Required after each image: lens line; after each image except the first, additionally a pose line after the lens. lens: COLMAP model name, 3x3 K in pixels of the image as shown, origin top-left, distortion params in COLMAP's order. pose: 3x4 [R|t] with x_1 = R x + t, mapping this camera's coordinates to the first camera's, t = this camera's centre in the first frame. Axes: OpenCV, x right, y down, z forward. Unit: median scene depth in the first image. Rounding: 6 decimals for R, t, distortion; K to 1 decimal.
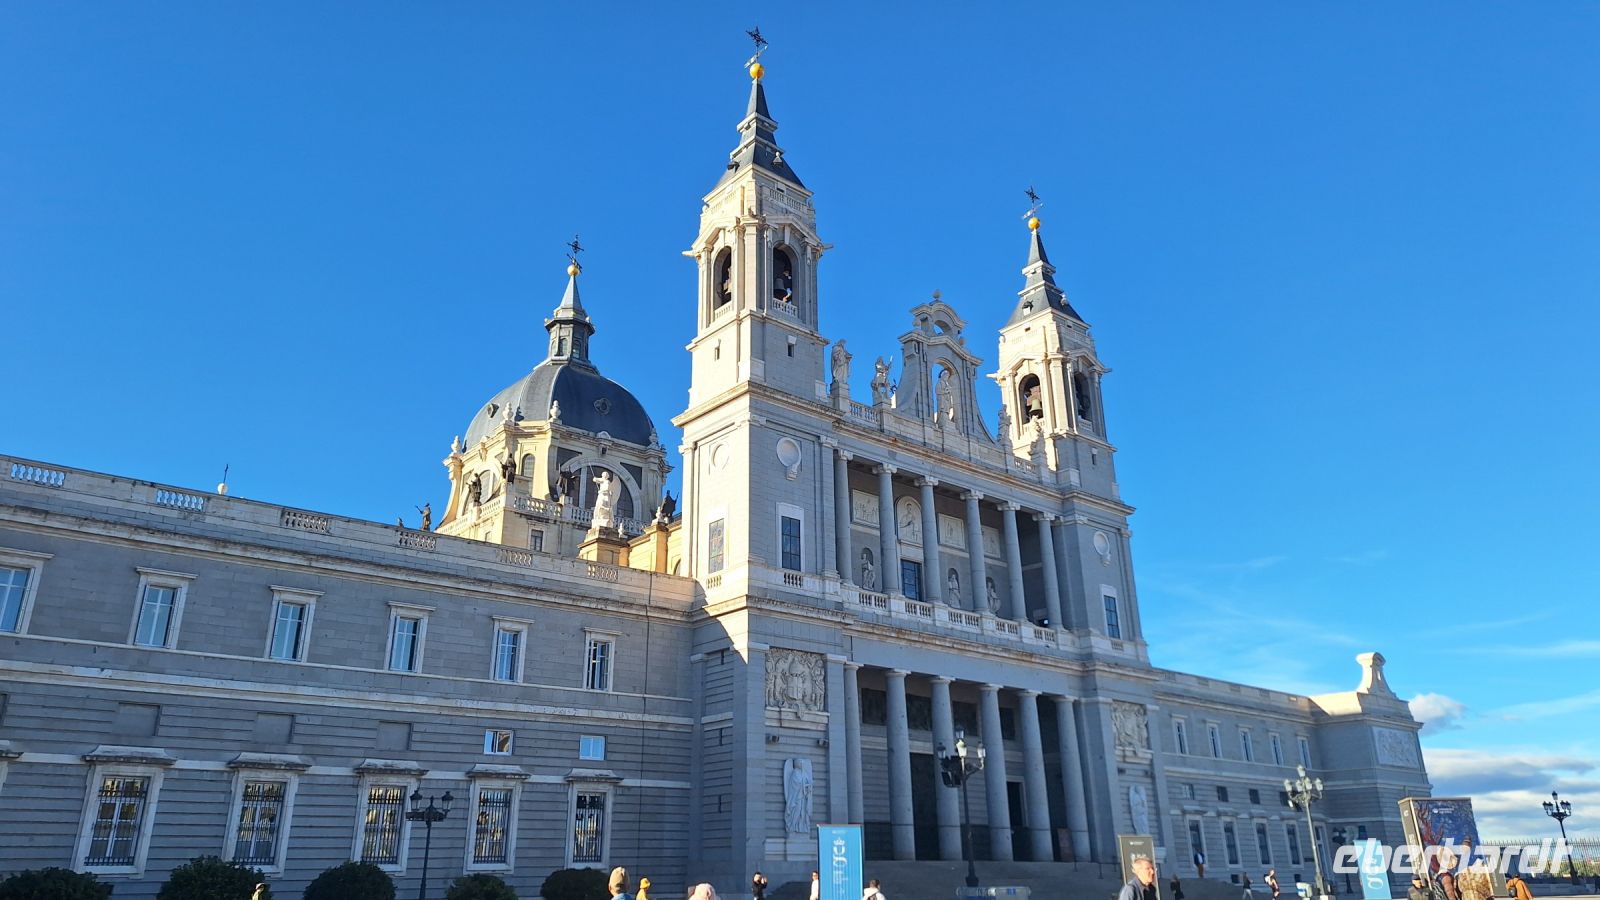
lens RADIAL K [[1061.0, 0, 800.0], [0, 1061.0, 450.0], [0, 0, 1]] dist [0.091808, -0.108415]
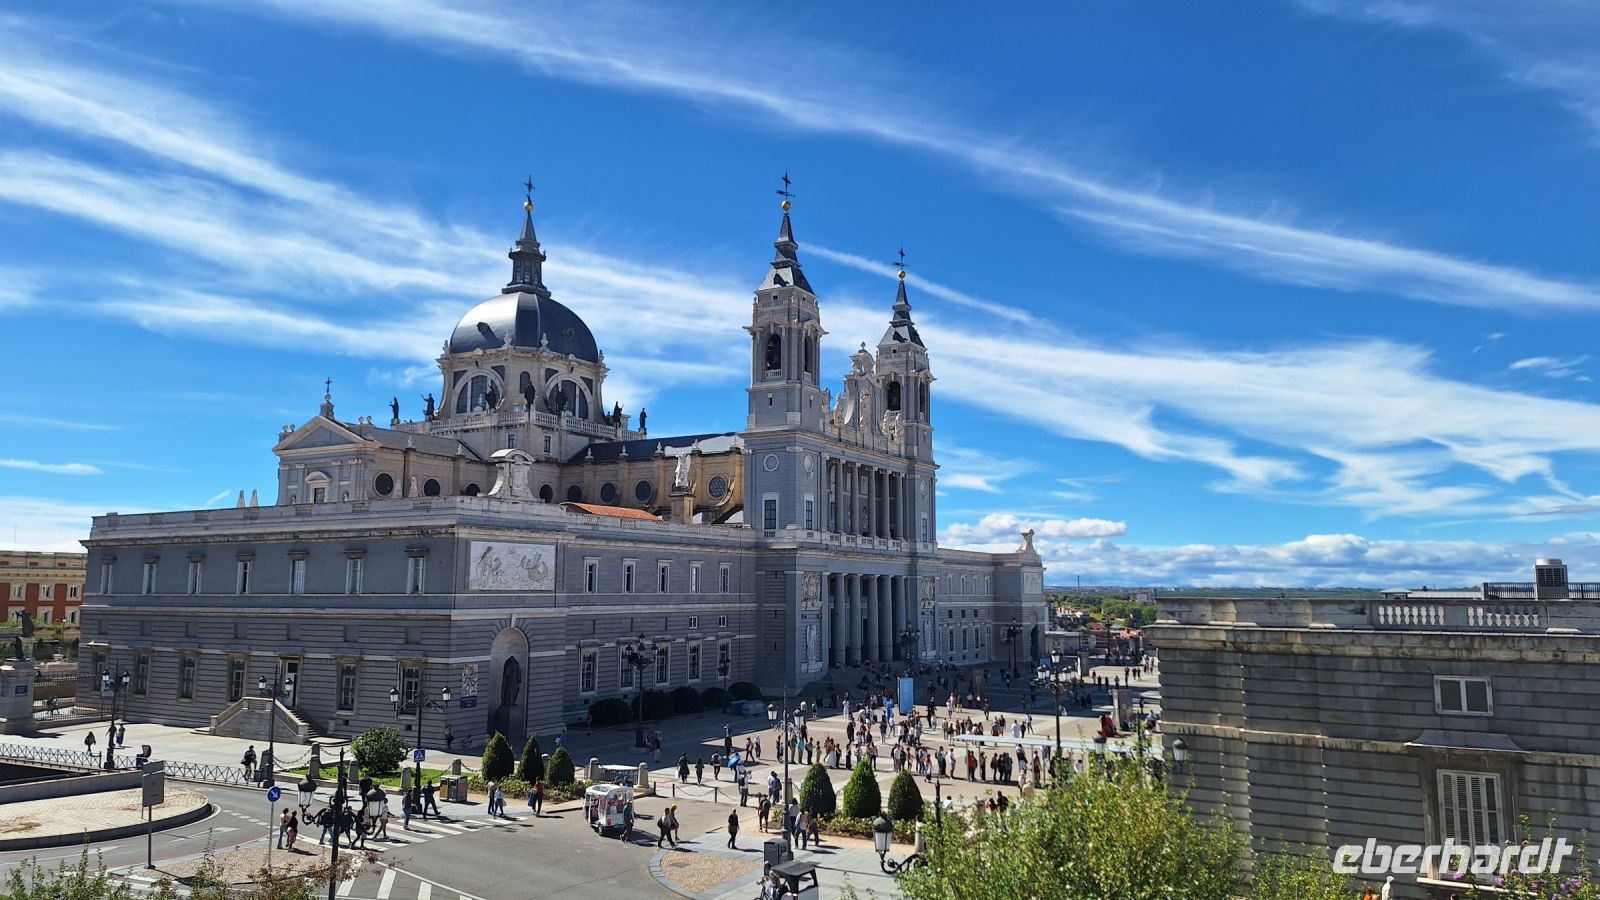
lens RADIAL K [[1061.0, 0, 800.0], [0, 1061.0, 450.0], [0, 0, 1]] dist [0.091808, -0.108415]
pose [[0.940671, 0.057554, 0.334403, -0.528907], [-0.134806, 0.967786, 0.212643, -0.337220], [-0.311392, -0.245107, 0.918127, -0.561380]]
